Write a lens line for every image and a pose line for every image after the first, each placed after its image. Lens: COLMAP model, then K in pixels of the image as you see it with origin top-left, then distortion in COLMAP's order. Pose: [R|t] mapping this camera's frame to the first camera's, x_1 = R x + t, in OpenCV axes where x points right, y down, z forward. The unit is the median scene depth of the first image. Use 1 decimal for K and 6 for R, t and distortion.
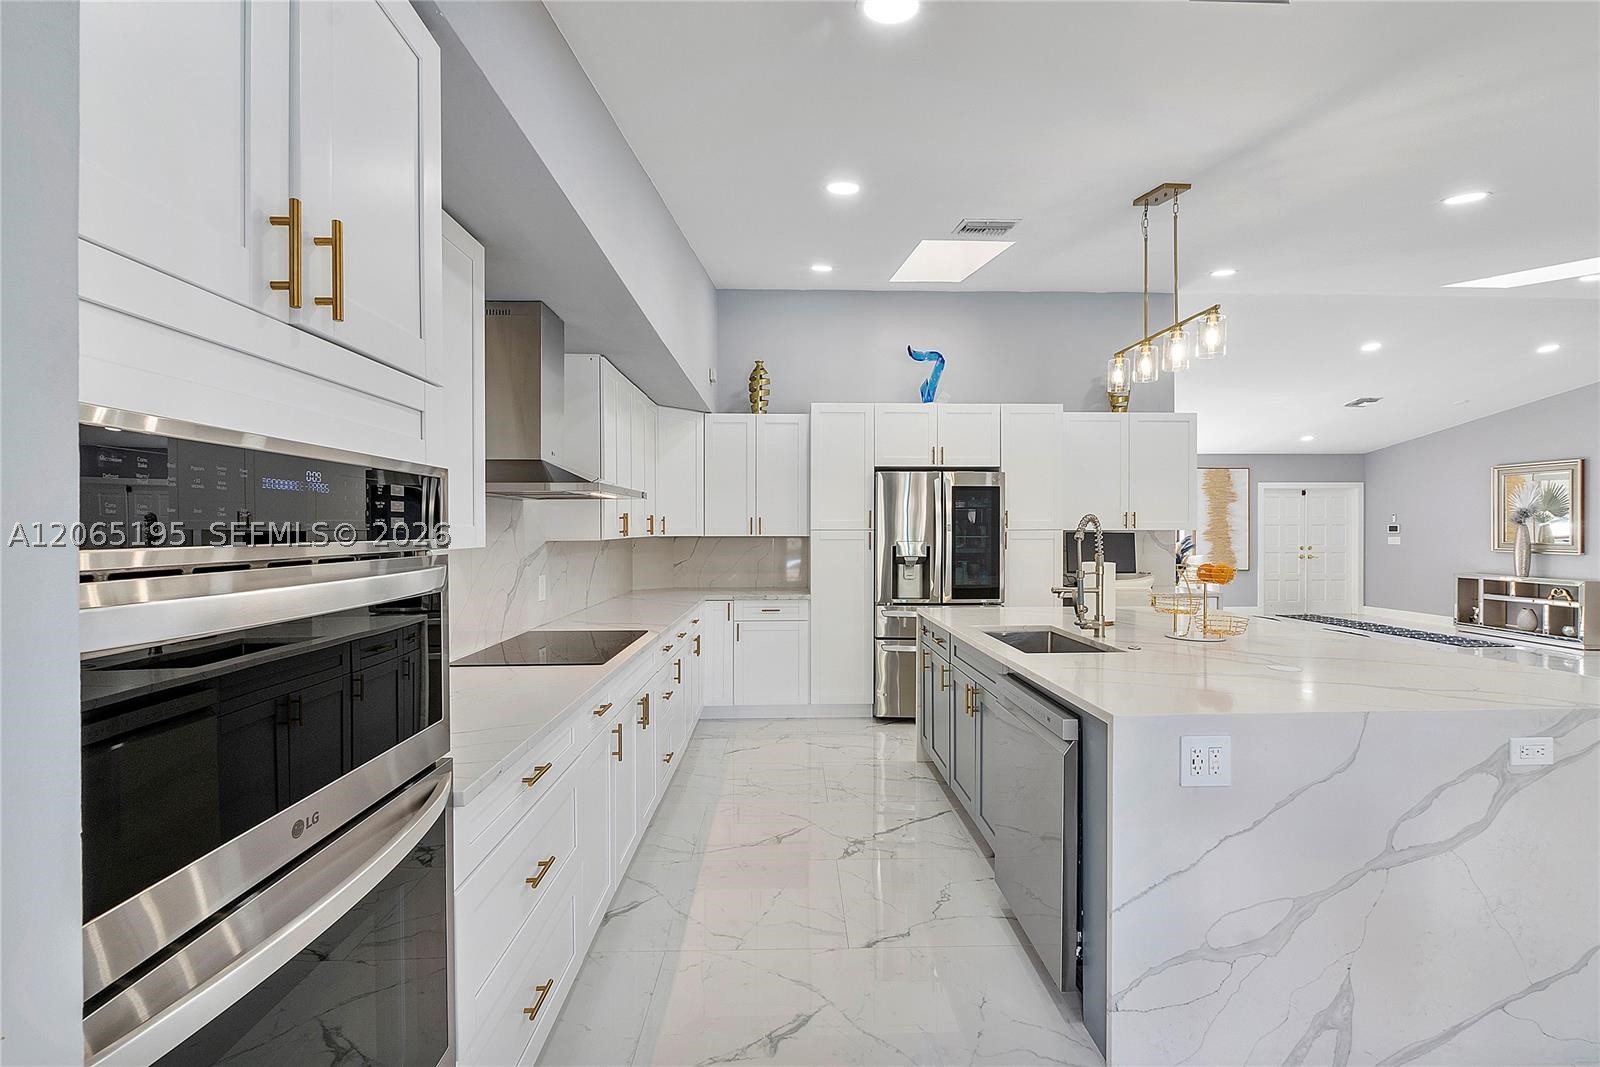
lens RADIAL K [[682.3, 0, 797.4], [0, 682.3, 532.4], [0, 0, 1]] dist [0.004900, 0.000128]
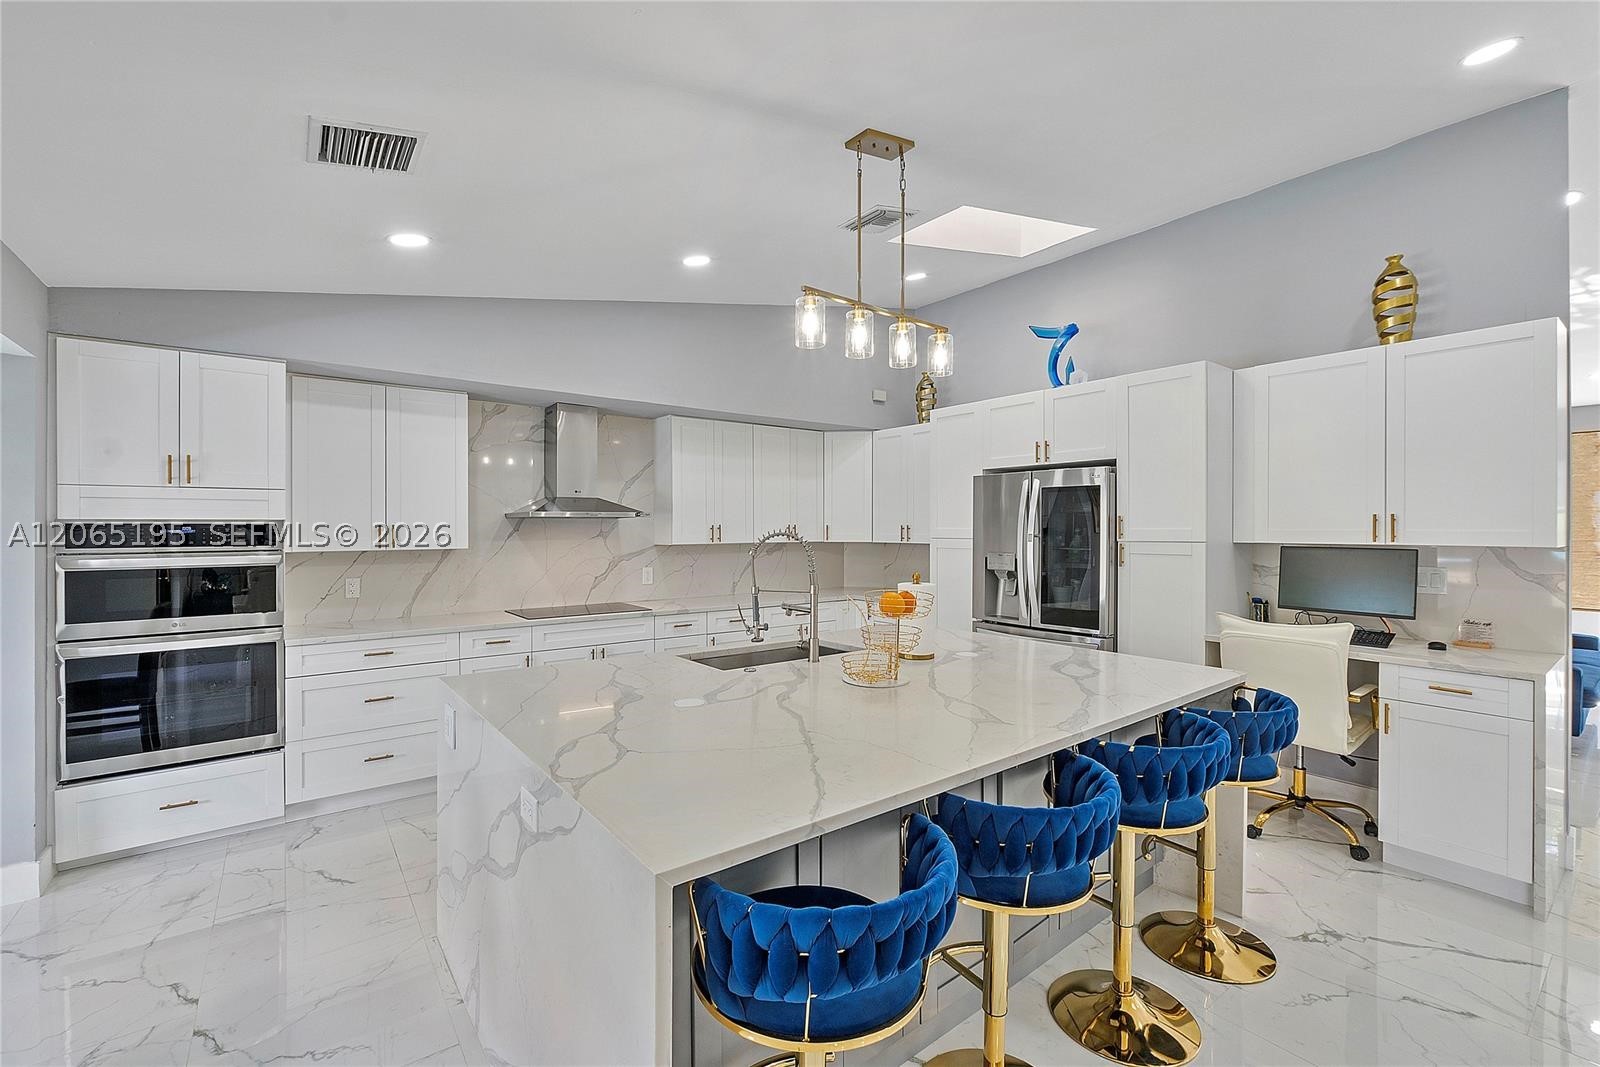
lens RADIAL K [[682.3, 0, 806.6], [0, 682.3, 528.0], [0, 0, 1]] dist [0.004900, 0.000128]
pose [[0.598731, 0.000524, -0.800950, 0.706609], [-0.001621, 0.999999, -0.000558, -0.017359], [0.800949, 0.001632, 0.598731, 0.262994]]
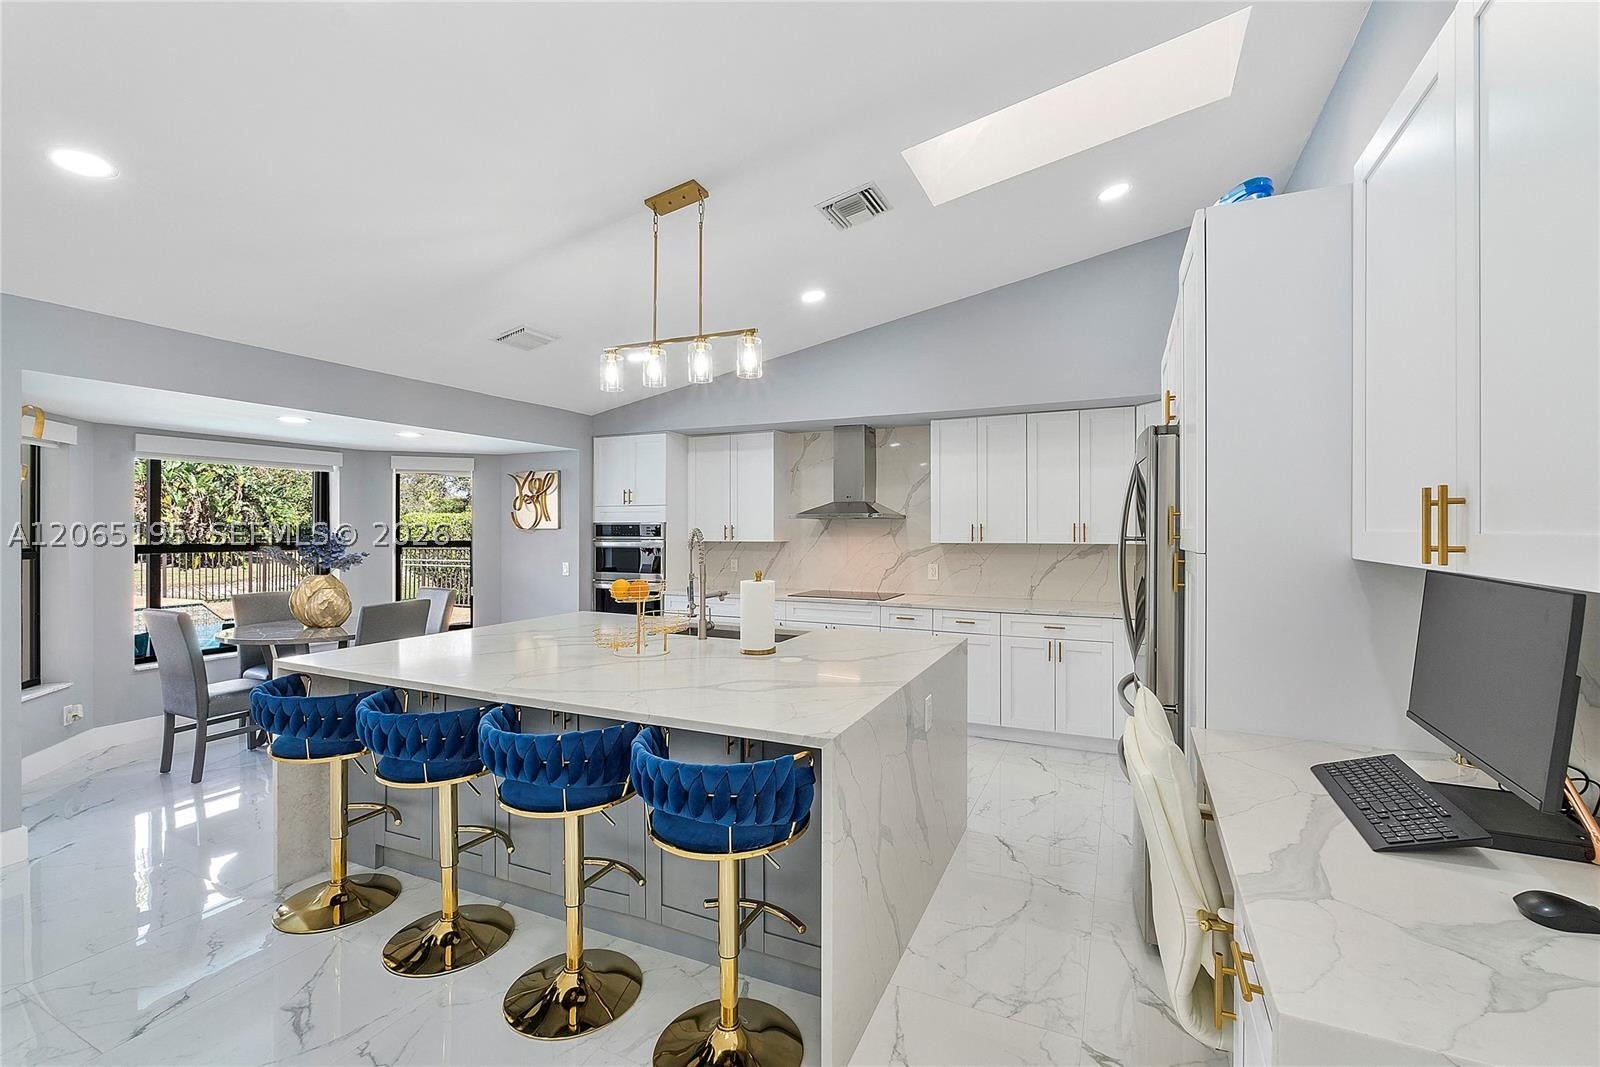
lens RADIAL K [[682.3, 0, 807.9], [0, 682.3, 529.8], [0, 0, 1]] dist [0.004900, 0.000128]
pose [[-0.433548, 0.005205, -0.901115, 0.815945], [-0.001667, 0.999977, 0.006578, -0.020134], [0.901129, 0.004354, -0.433529, 0.965440]]
